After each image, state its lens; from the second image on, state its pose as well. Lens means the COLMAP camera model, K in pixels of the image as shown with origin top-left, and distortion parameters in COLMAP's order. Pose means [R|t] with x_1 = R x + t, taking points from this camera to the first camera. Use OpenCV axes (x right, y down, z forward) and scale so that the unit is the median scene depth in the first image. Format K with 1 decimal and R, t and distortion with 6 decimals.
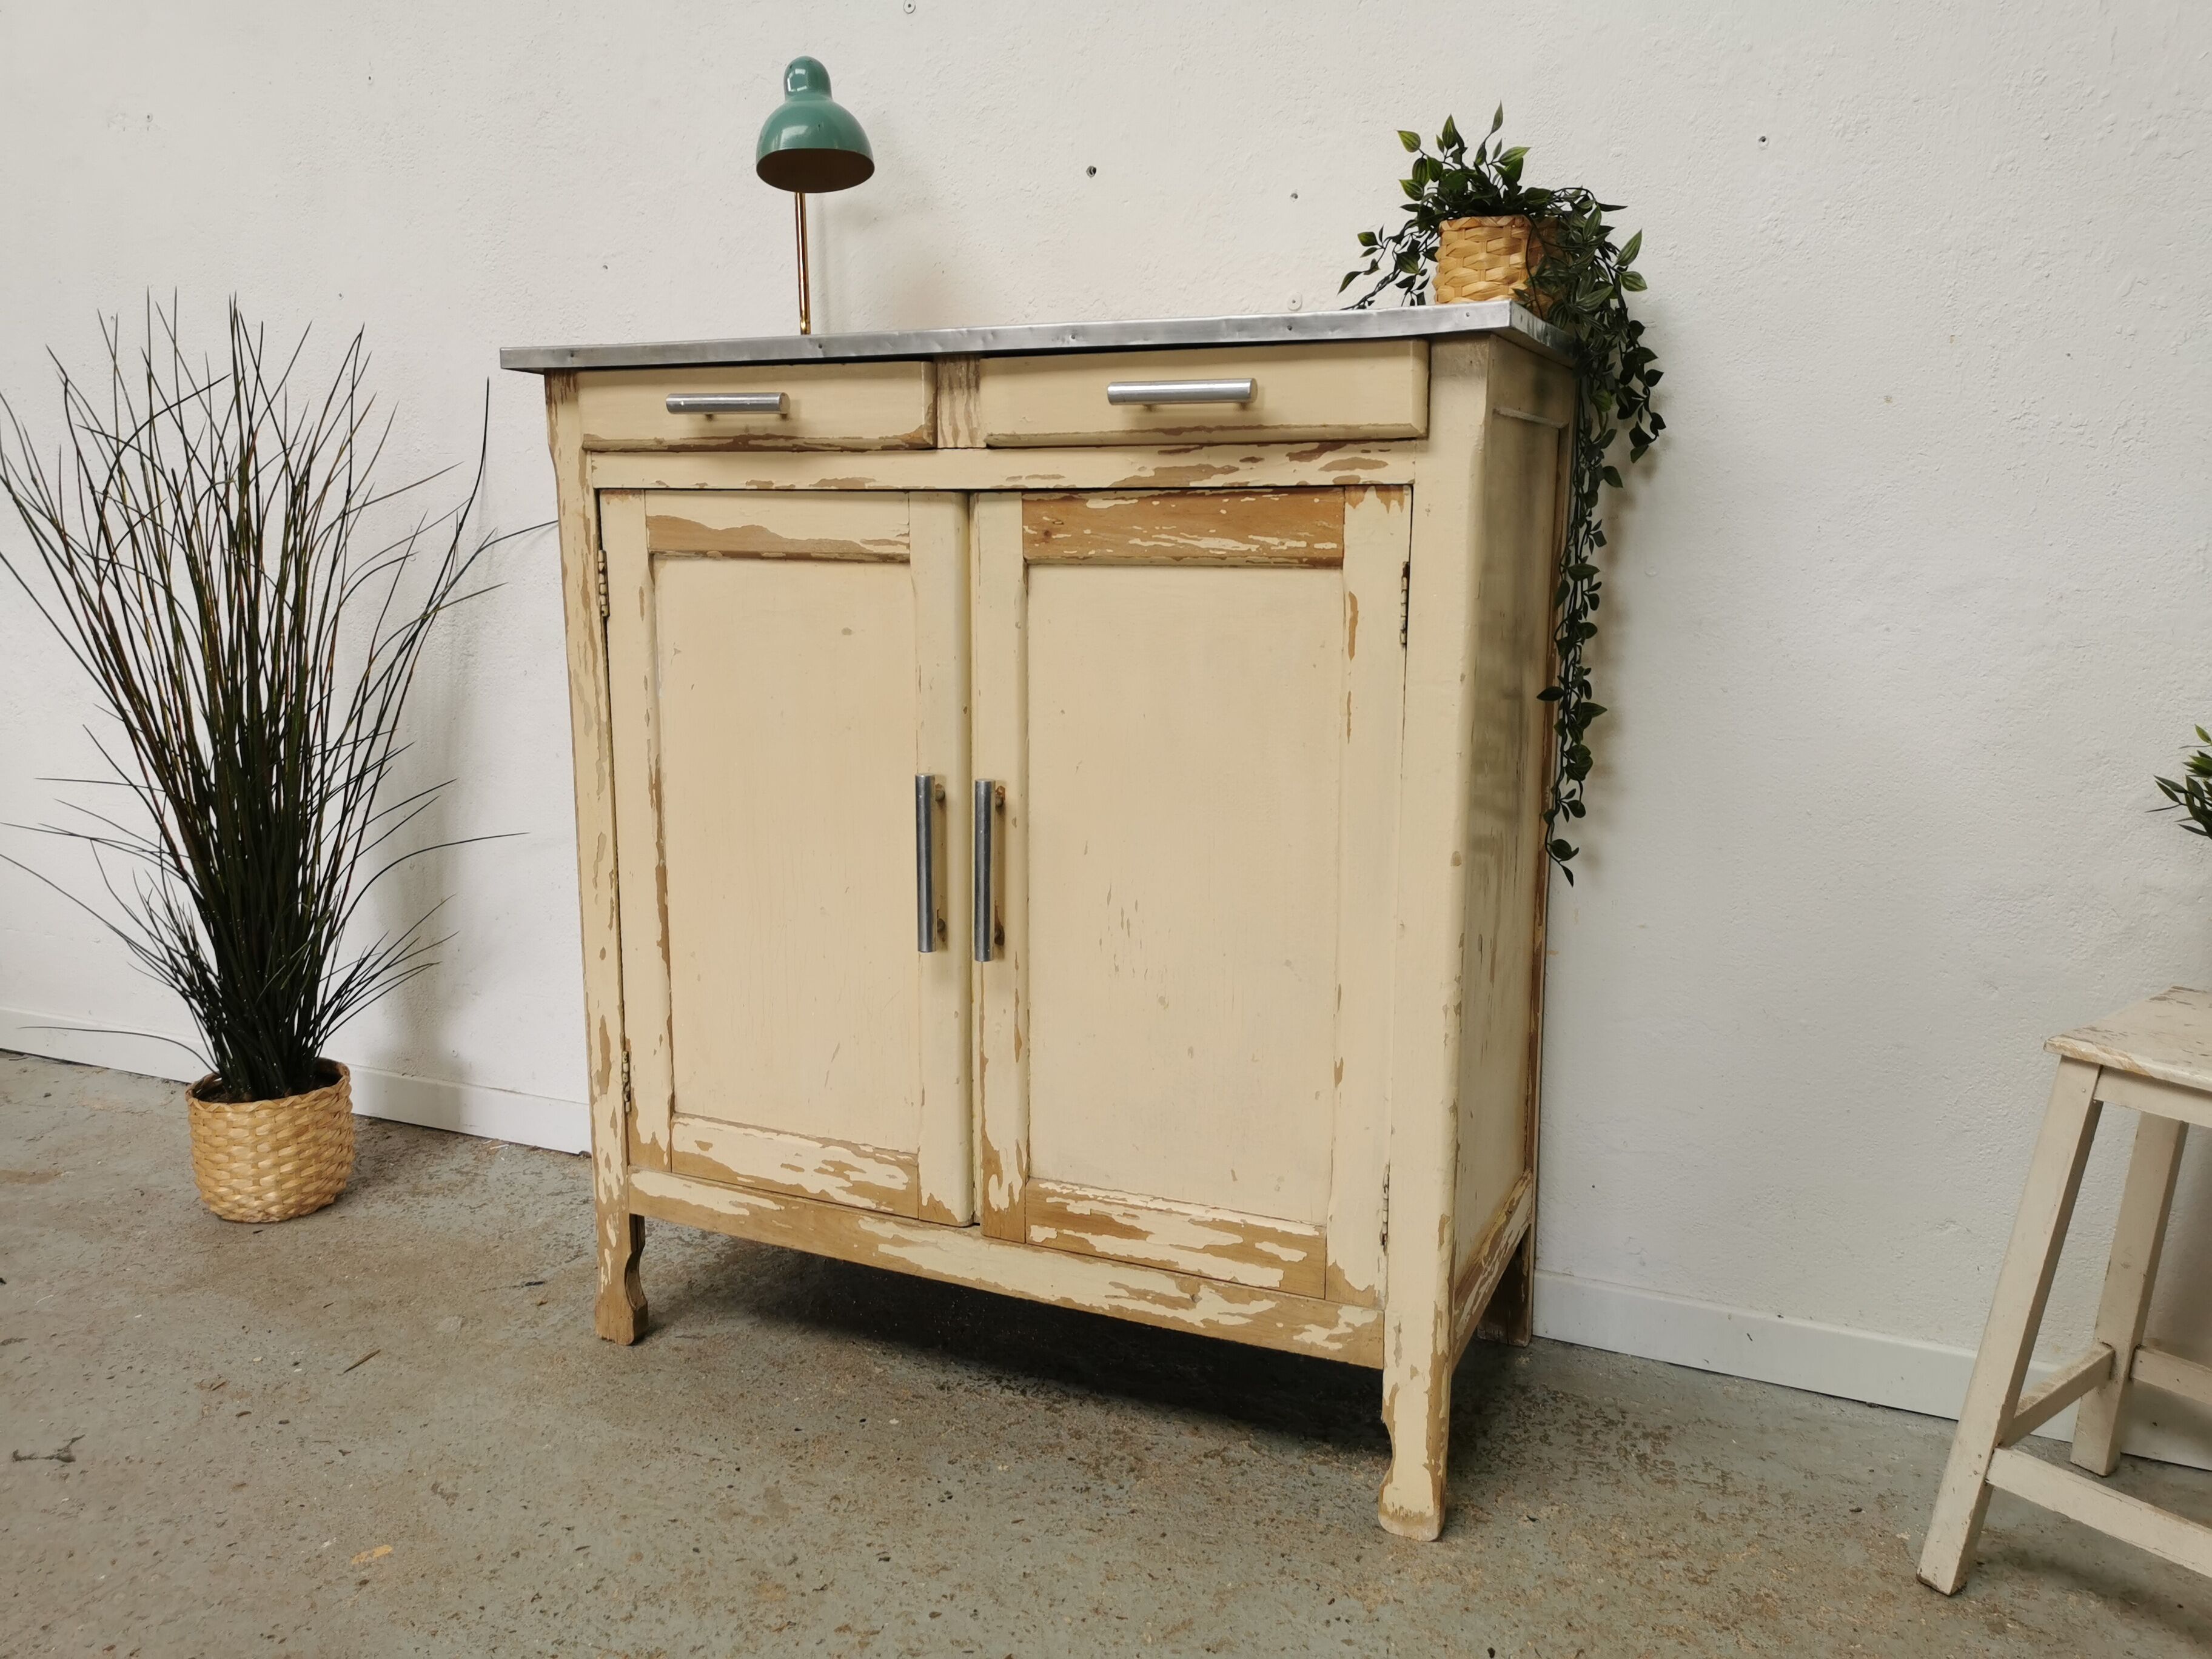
lens RADIAL K [[1706.4, 0, 1108.4], [0, 1706.4, 827.5], [0, 0, 1]] dist [0.054984, -0.047878]
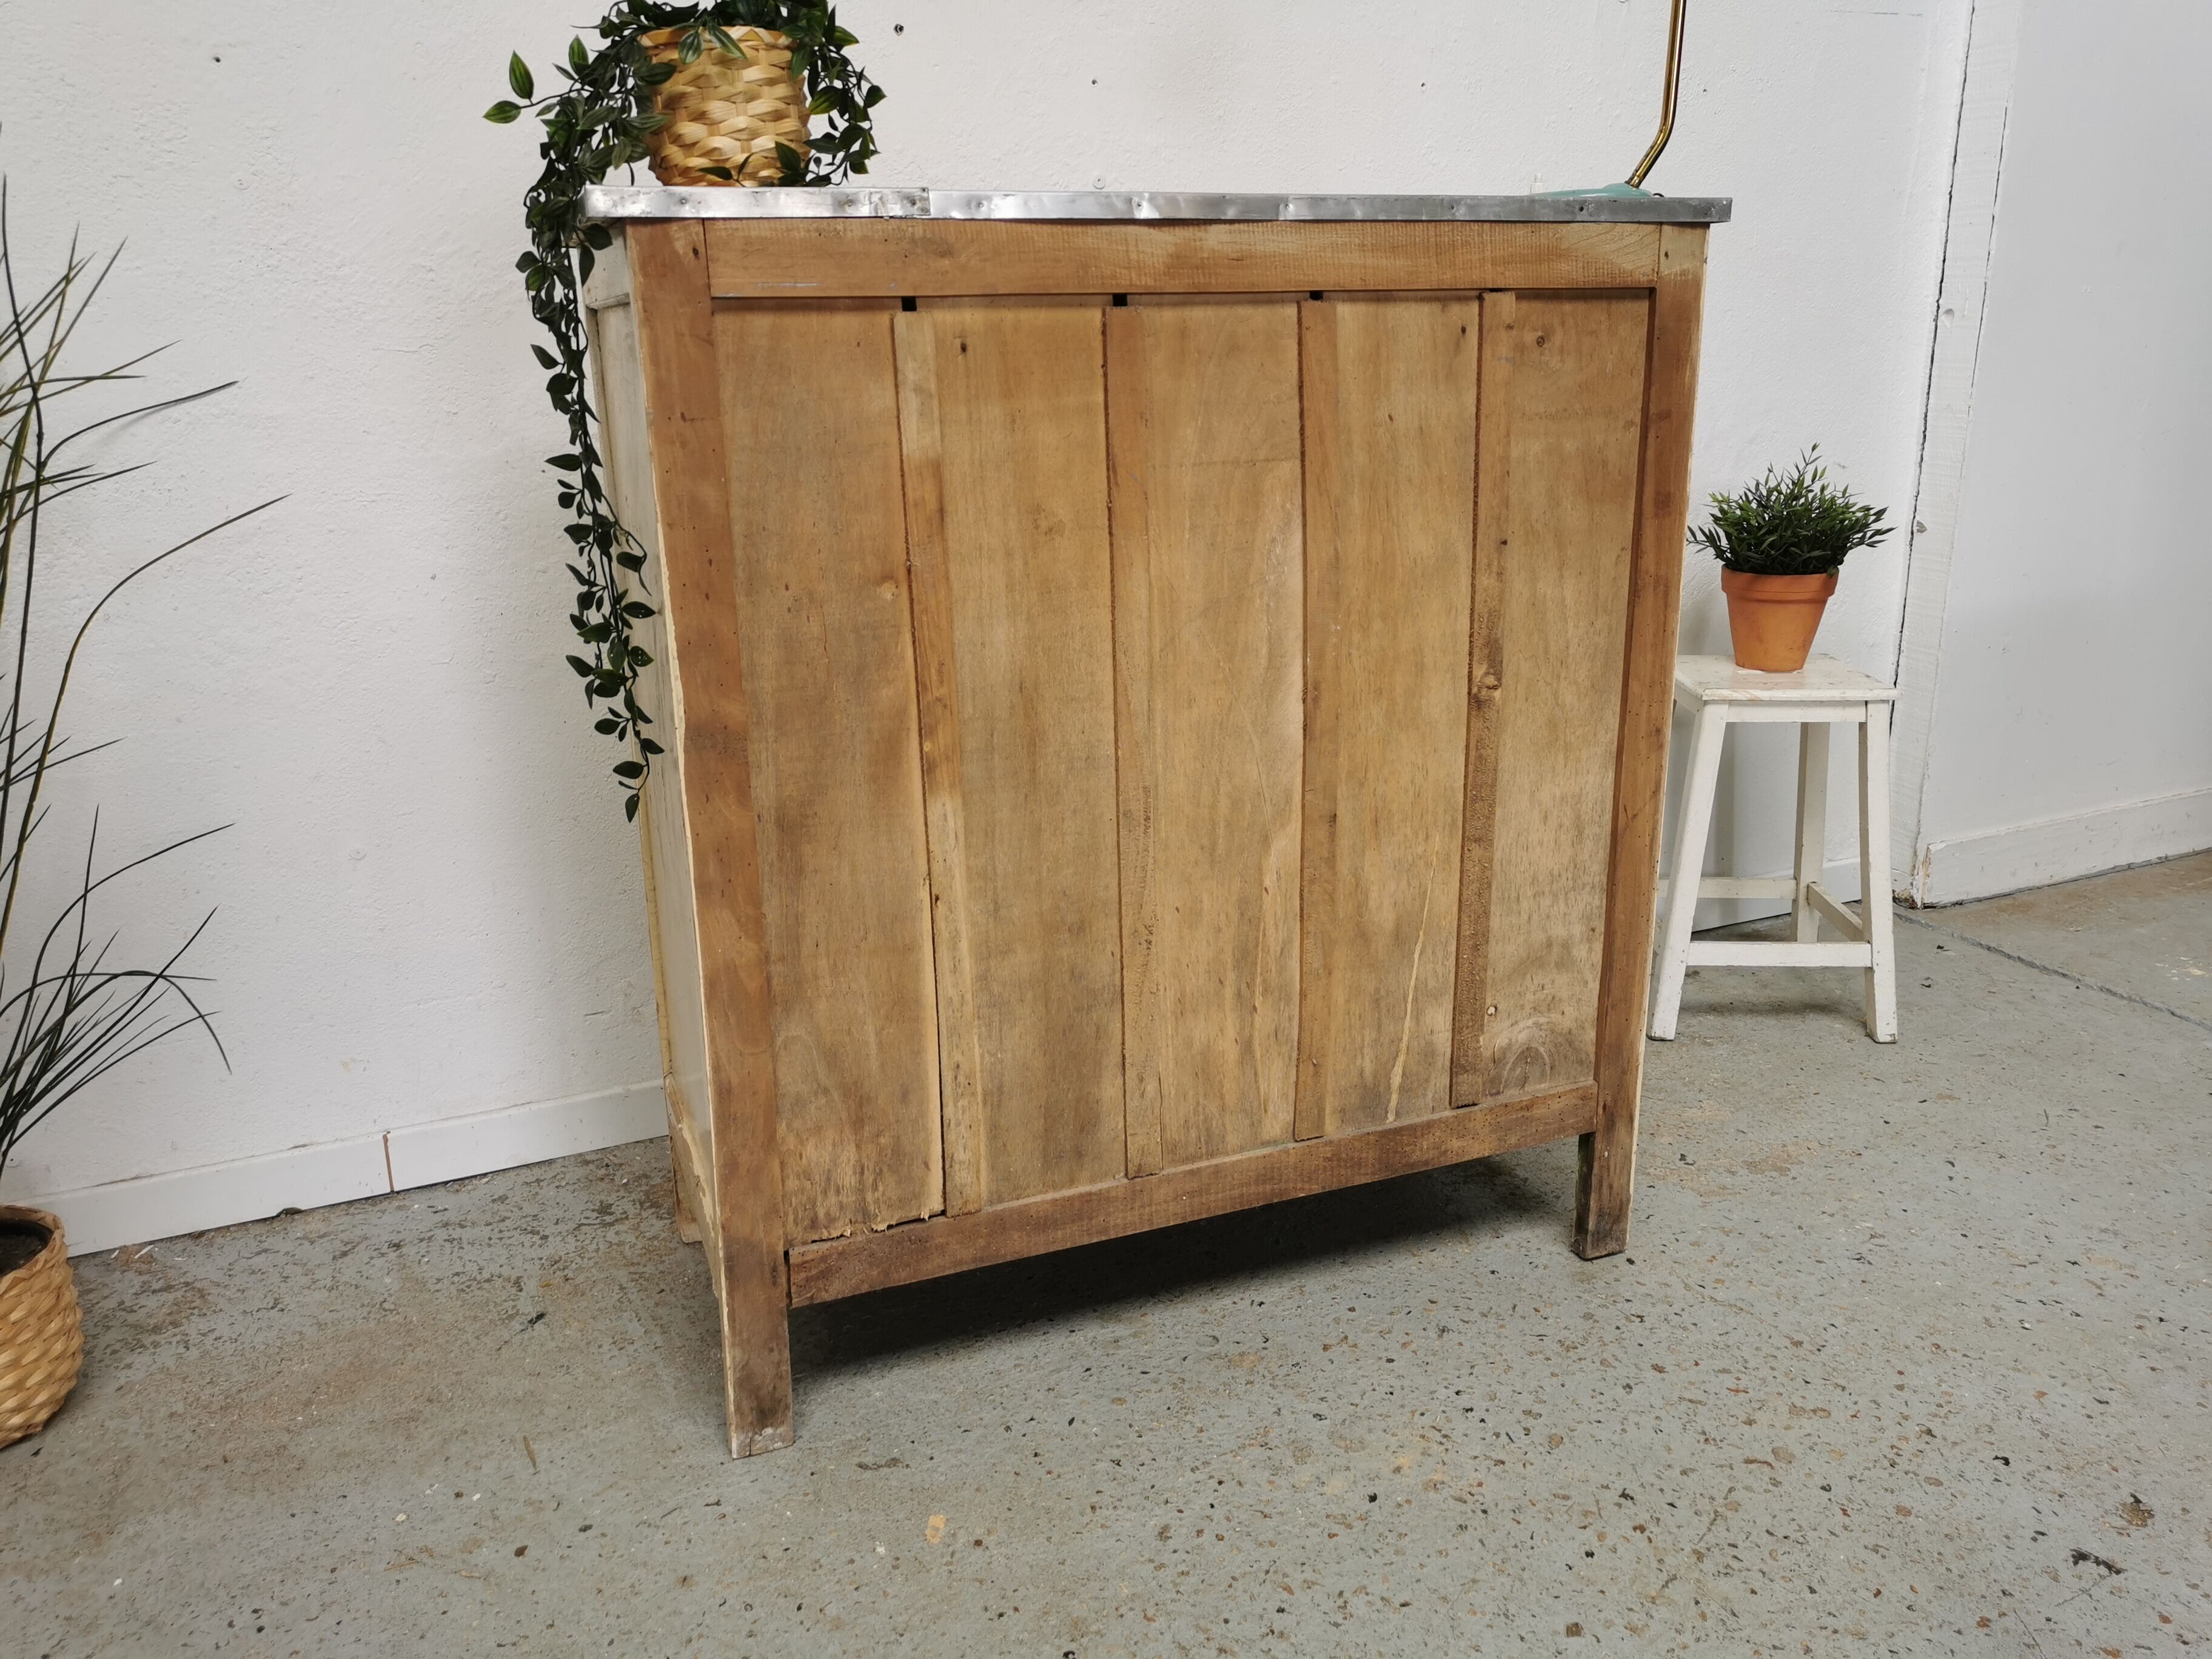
lens RADIAL K [[1702.4, 0, 1107.0], [0, 1702.4, 828.4], [0, 0, 1]] dist [0.060473, -0.054712]
pose [[0.655056, -0.222466, 0.722088, -0.876873], [0.145220, 0.974924, 0.168623, -0.092515], [-0.741494, -0.005596, 0.670936, 0.270755]]
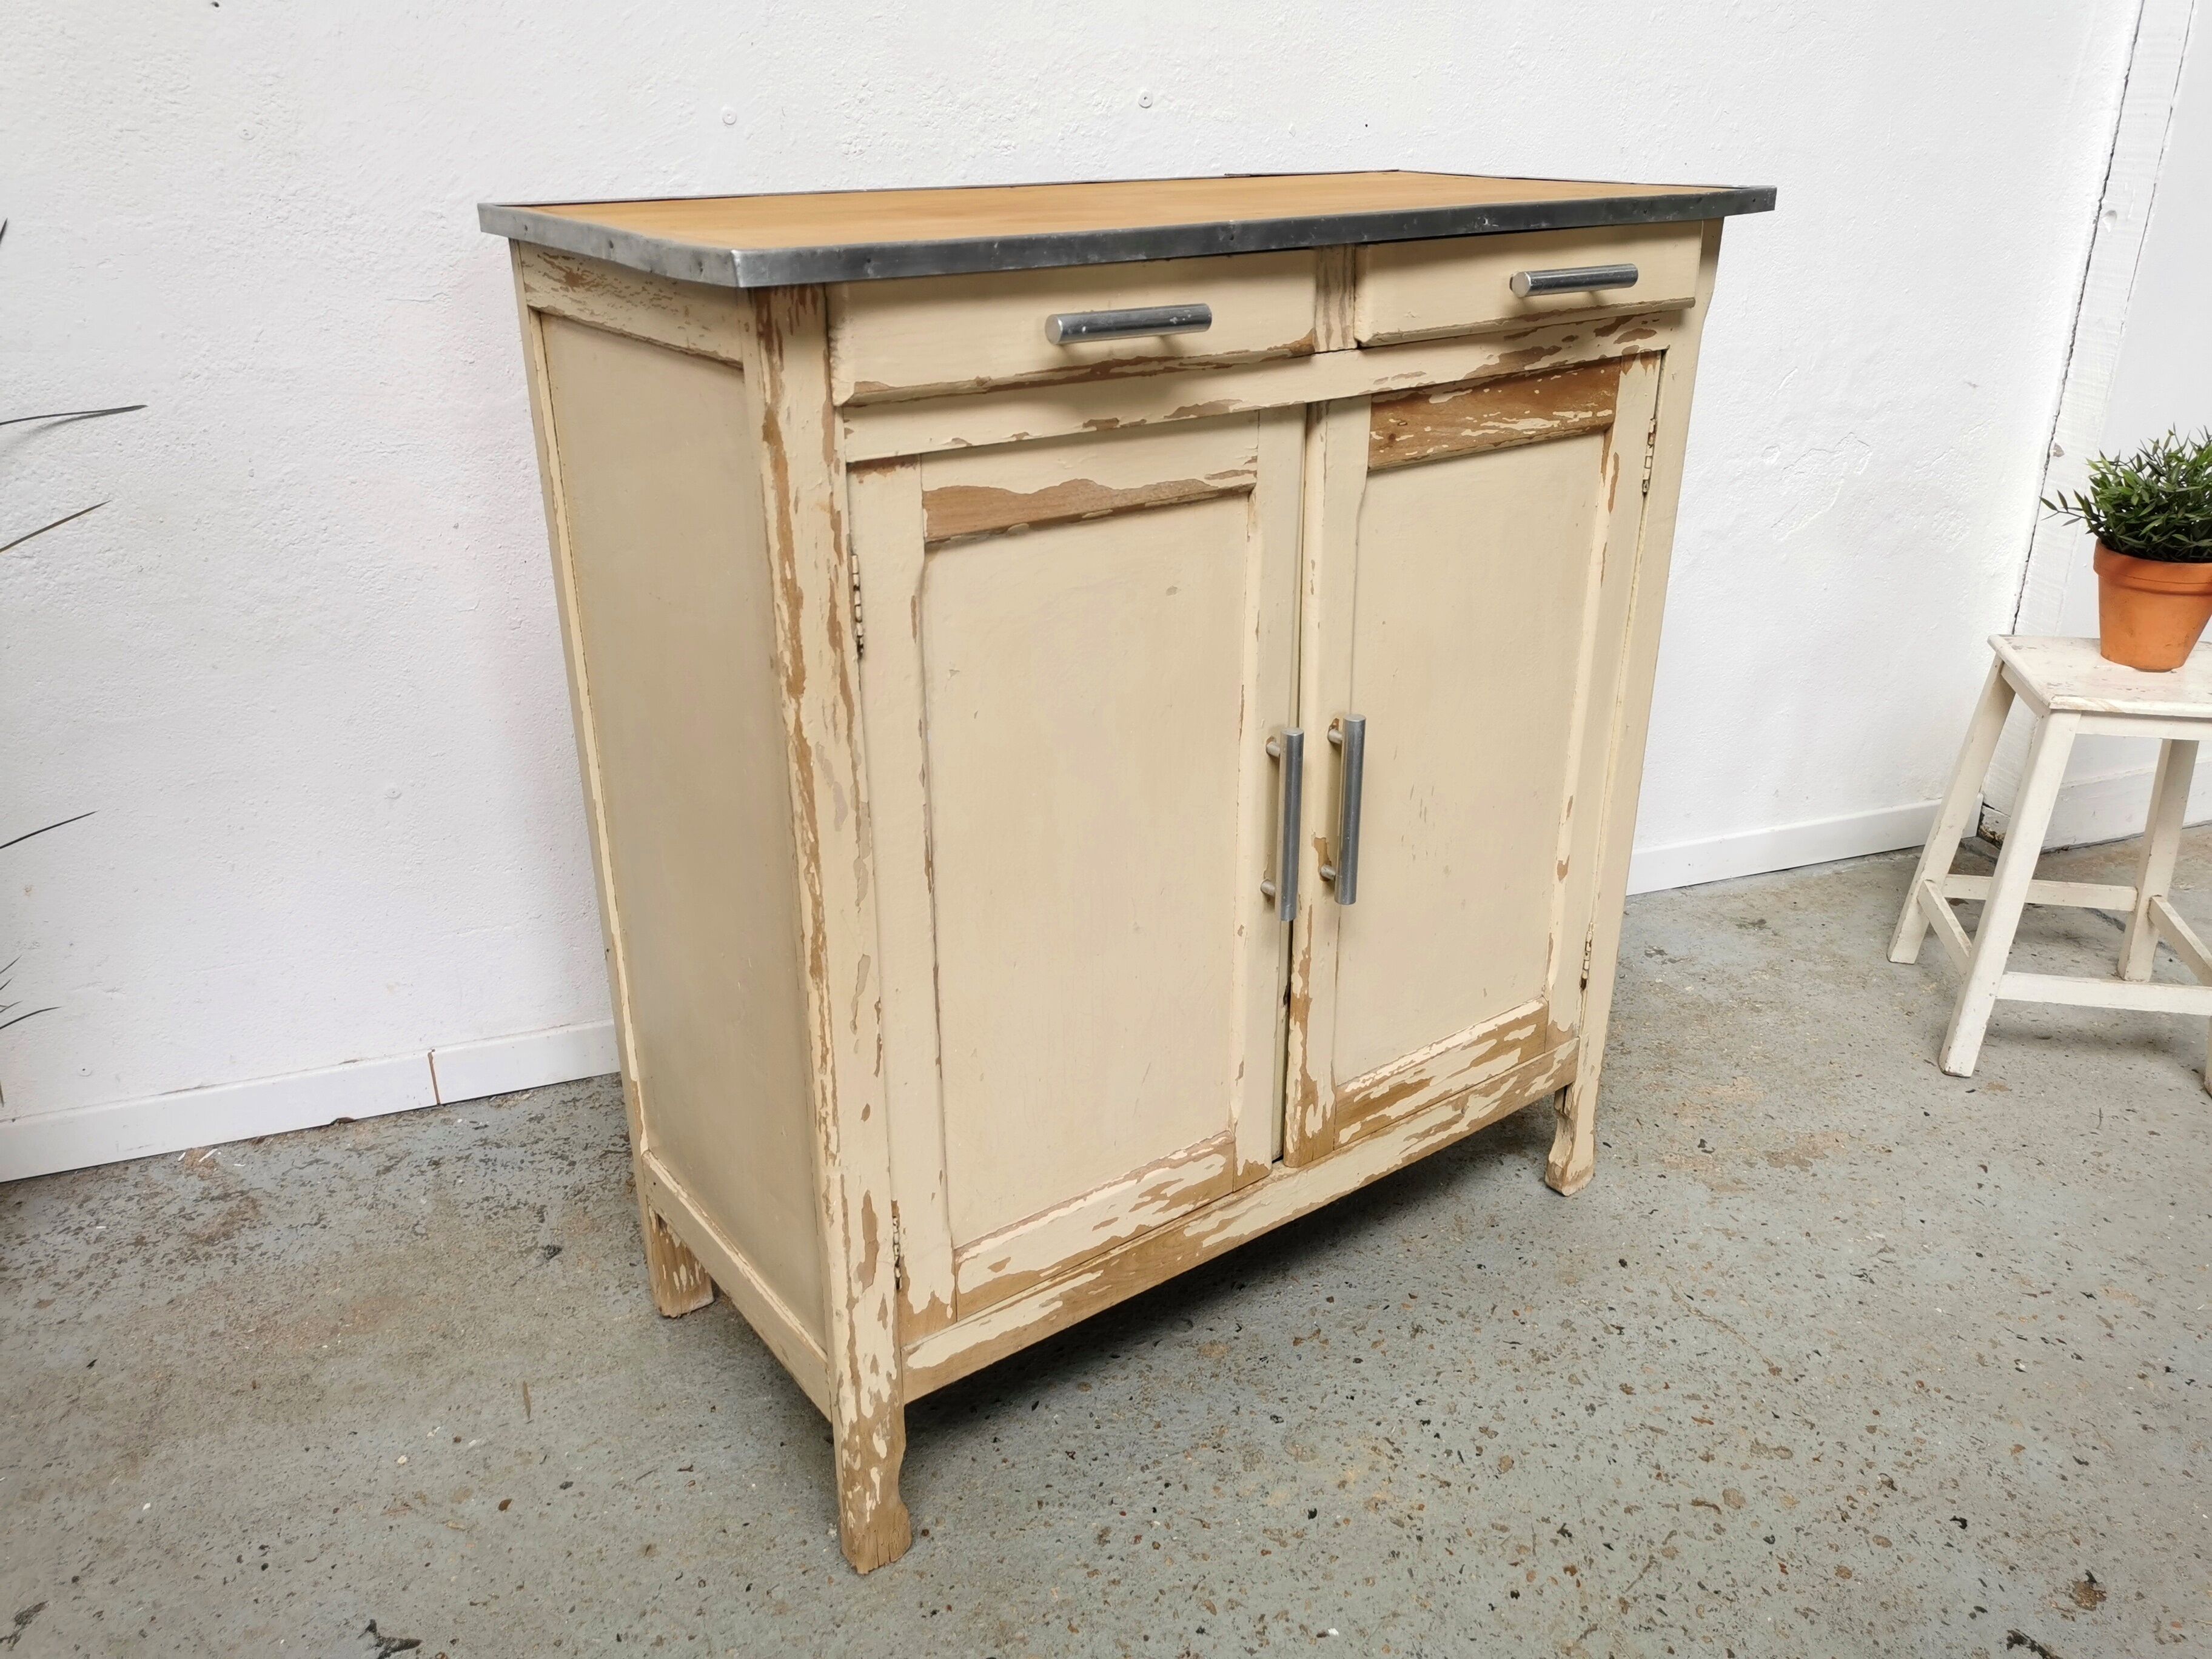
lens RADIAL K [[1702.4, 0, 1107.0], [0, 1702.4, 828.4], [0, 0, 1]] dist [0.060473, -0.054712]
pose [[0.726248, -0.281299, 0.627243, -0.770263], [0.128446, 0.951902, 0.278179, -0.197161], [-0.675326, -0.121460, 0.727449, 0.219164]]
